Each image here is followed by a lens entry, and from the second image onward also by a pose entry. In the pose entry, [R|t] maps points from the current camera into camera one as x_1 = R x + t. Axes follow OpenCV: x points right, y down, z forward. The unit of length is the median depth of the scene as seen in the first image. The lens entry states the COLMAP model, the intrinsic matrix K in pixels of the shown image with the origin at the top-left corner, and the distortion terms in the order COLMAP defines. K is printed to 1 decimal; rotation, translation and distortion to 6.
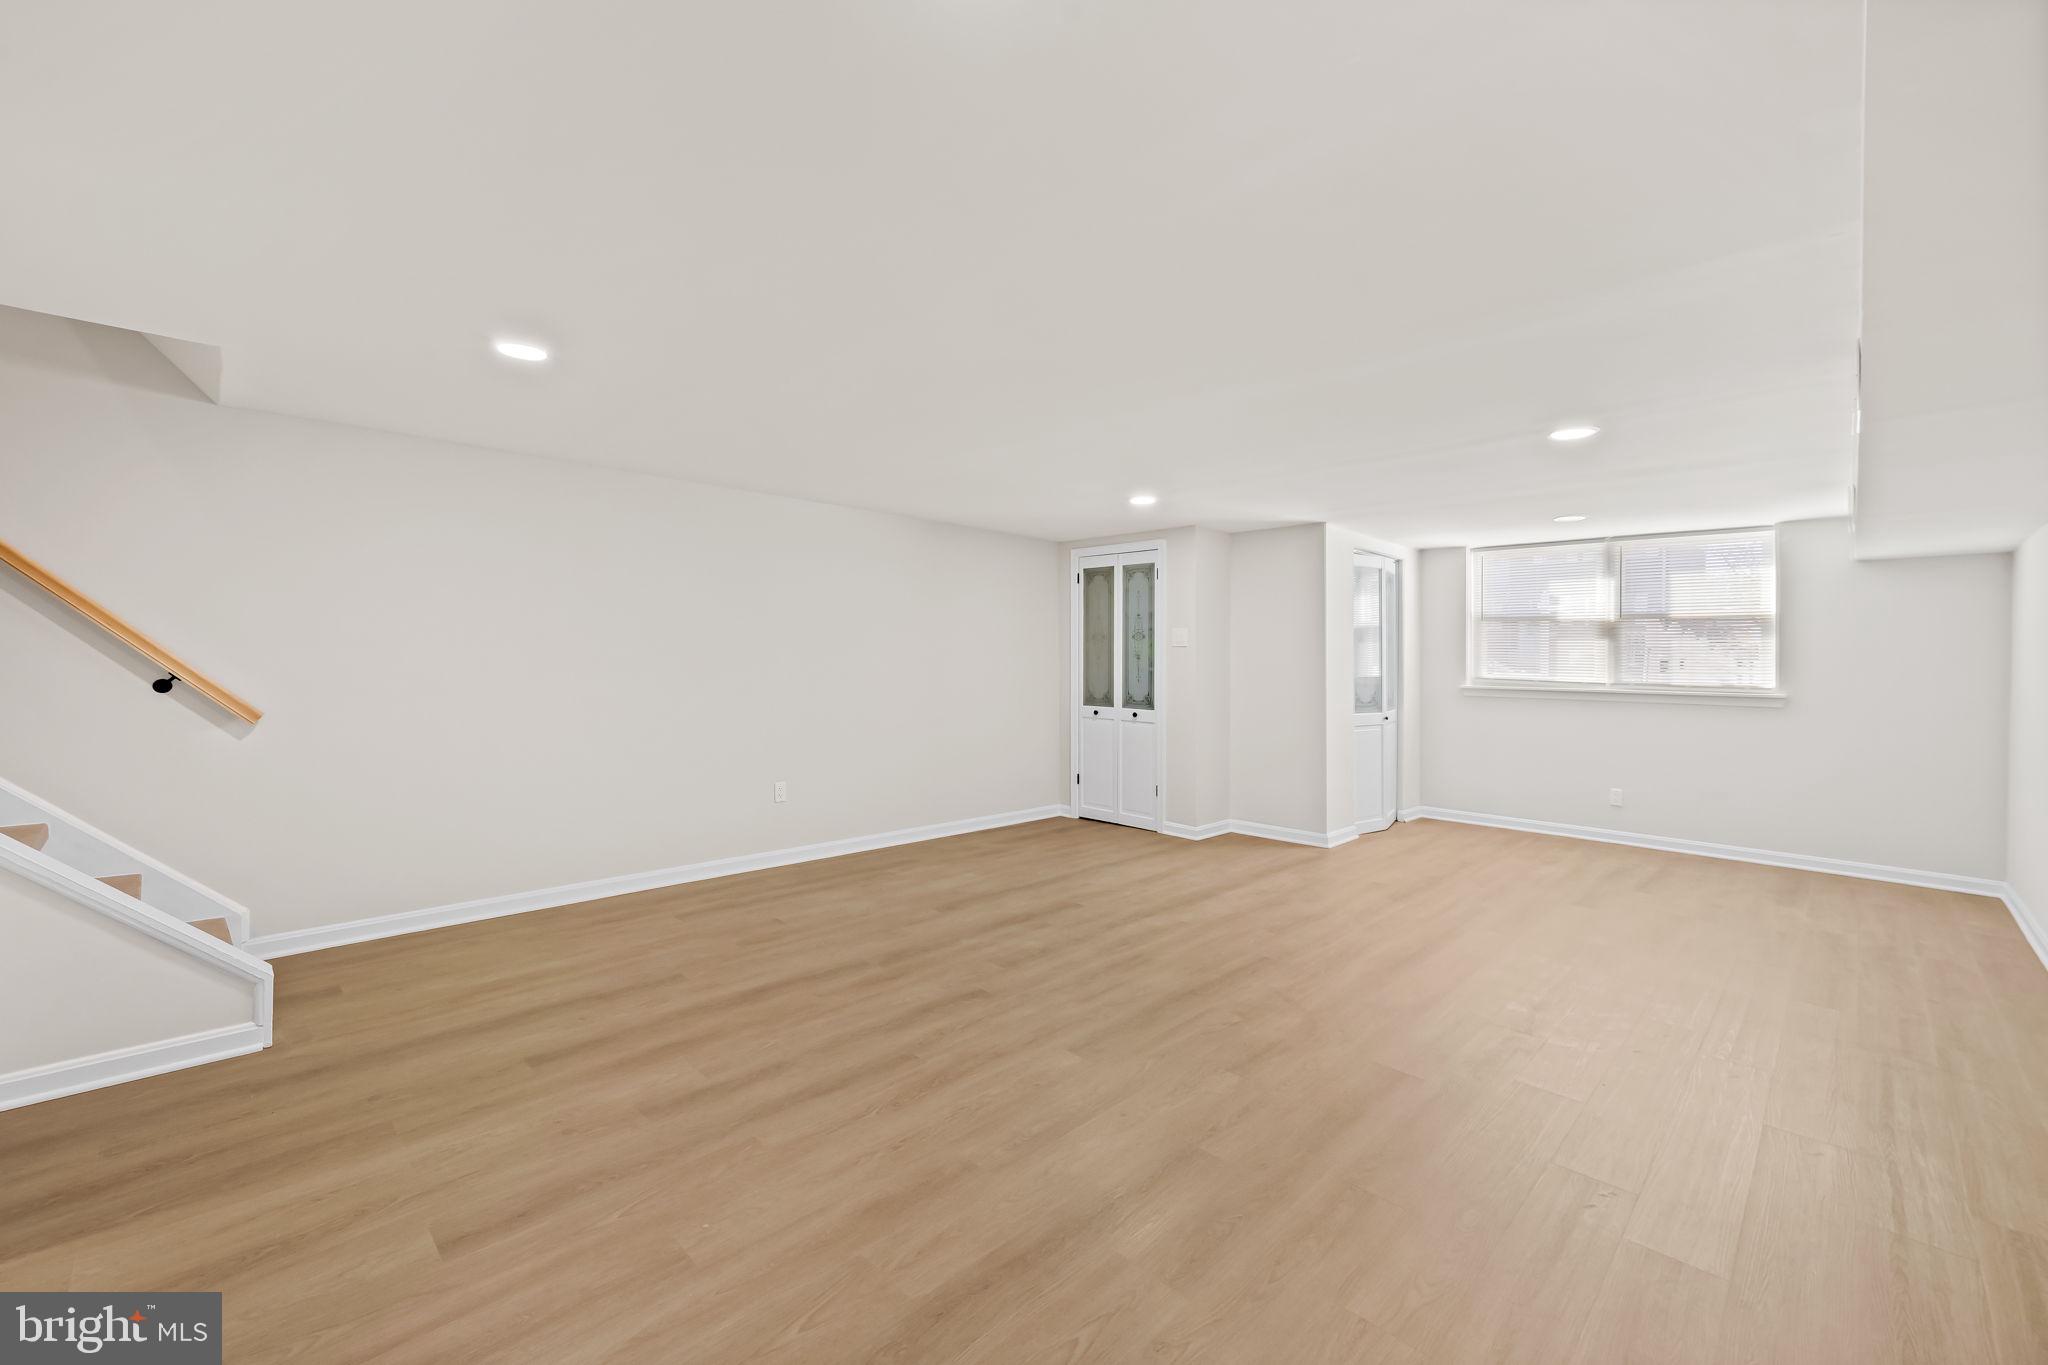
lens RADIAL K [[829.9, 0, 1012.2], [0, 829.9, 668.1], [0, 0, 1]] dist [-0.003215, -0.000179]
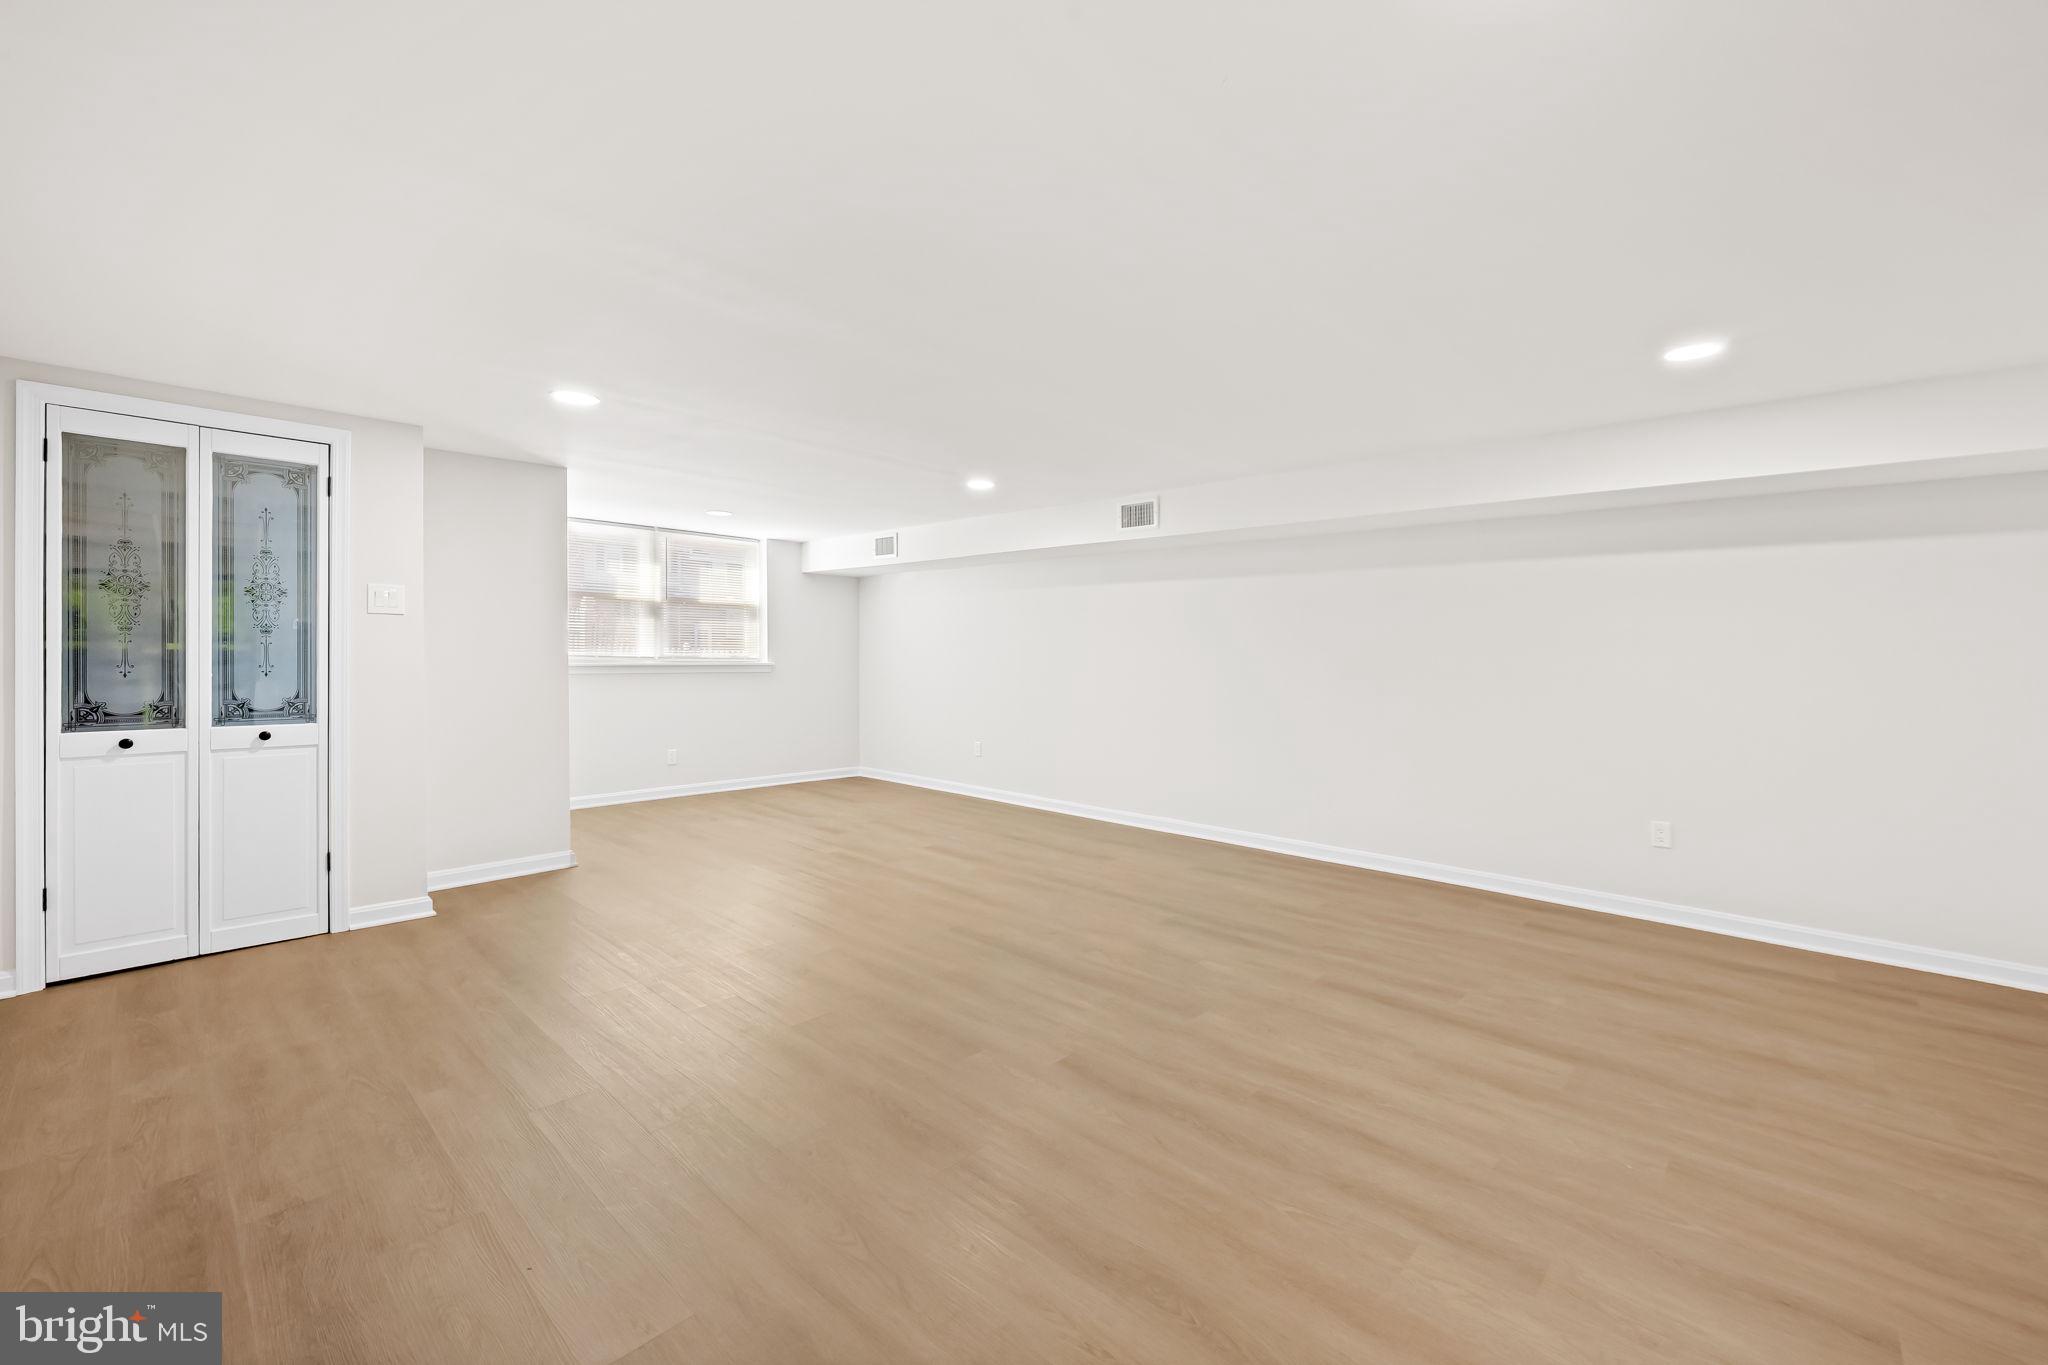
lens RADIAL K [[829.6, 0, 1015.3], [0, 829.6, 657.7], [0, 0, 1]] dist [-0.001898, 0.000422]
pose [[-0.033161, -0.024348, 0.999153, -0.453188], [-0.005421, 0.999693, 0.024181, -0.012239], [-0.999435, -0.004615, -0.033282, 0.586809]]
